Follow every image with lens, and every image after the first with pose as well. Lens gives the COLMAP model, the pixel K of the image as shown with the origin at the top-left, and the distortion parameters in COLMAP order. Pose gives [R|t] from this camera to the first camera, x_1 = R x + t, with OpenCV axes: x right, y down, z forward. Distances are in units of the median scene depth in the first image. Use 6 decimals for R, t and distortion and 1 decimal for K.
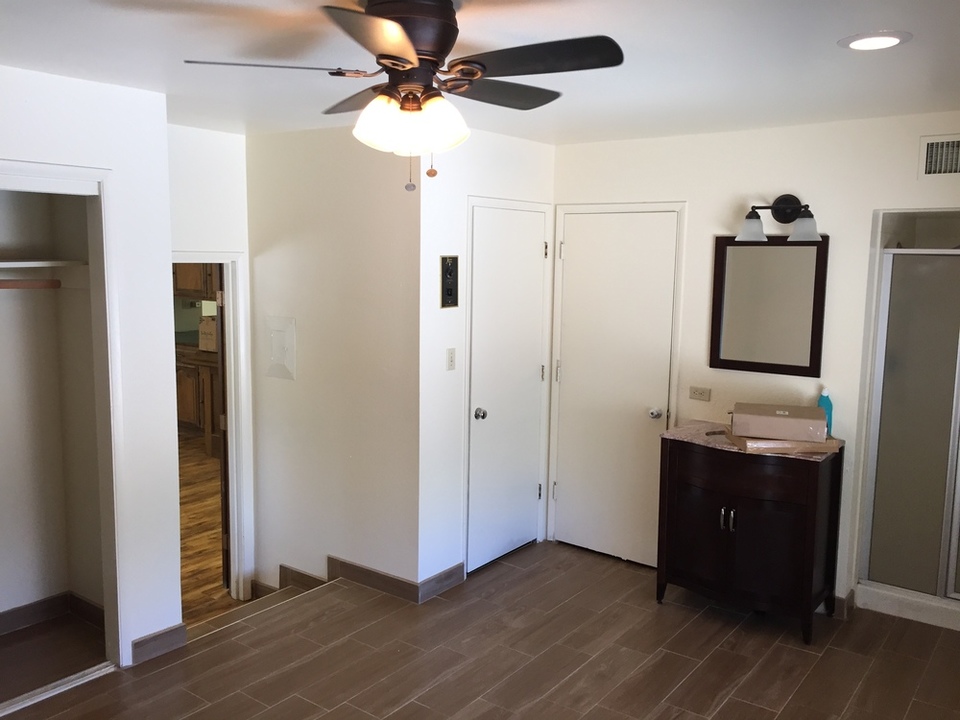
lens RADIAL K [[821.1, 0, 480.0], [0, 821.1, 360.0], [0, 0, 1]] dist [0.079781, -0.106665]
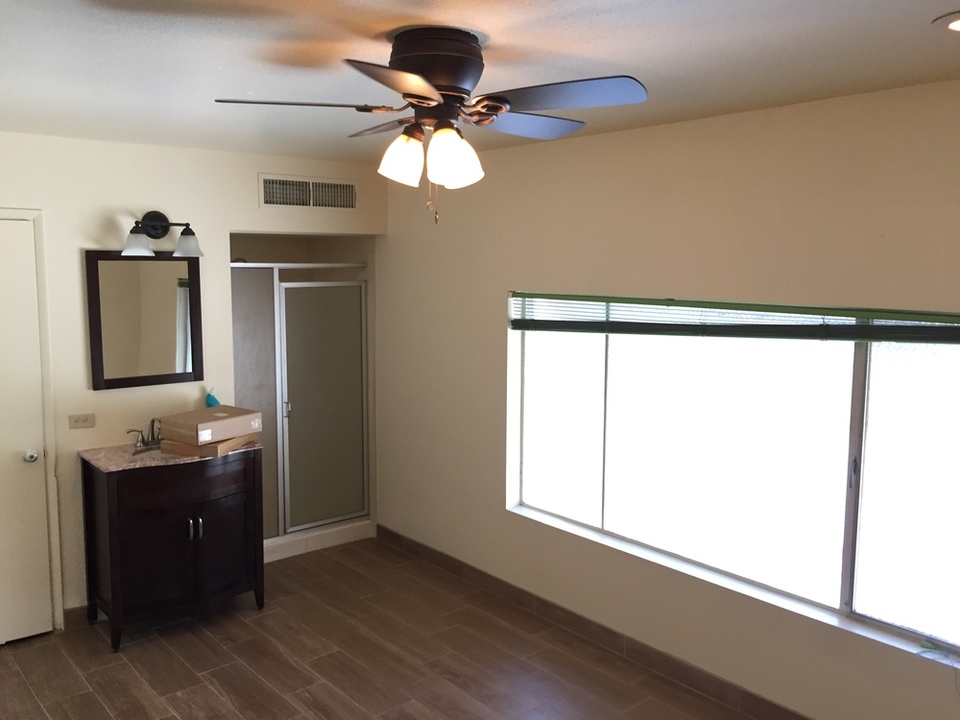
lens RADIAL K [[821.1, 0, 480.0], [0, 821.1, 360.0], [0, 0, 1]] dist [0.079781, -0.106665]
pose [[0.225643, -0.131815, 0.965251, -0.564169], [0.116914, 0.987307, 0.107496, -0.080405], [-0.967169, 0.088596, 0.238189, 0.380137]]
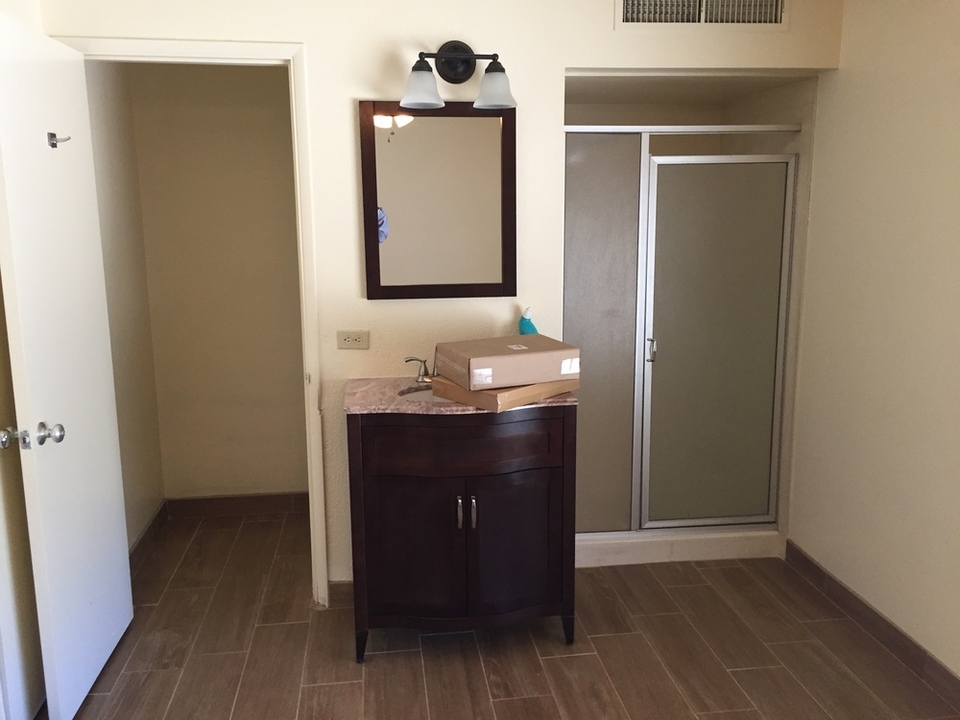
lens RADIAL K [[821.1, 0, 480.0], [0, 821.1, 360.0], [0, 0, 1]] dist [0.079781, -0.106665]
pose [[0.717802, -0.150427, 0.679803, -0.133463], [0.106406, 0.988613, 0.106406, -0.004459], [-0.688068, -0.004043, 0.725635, 0.477512]]
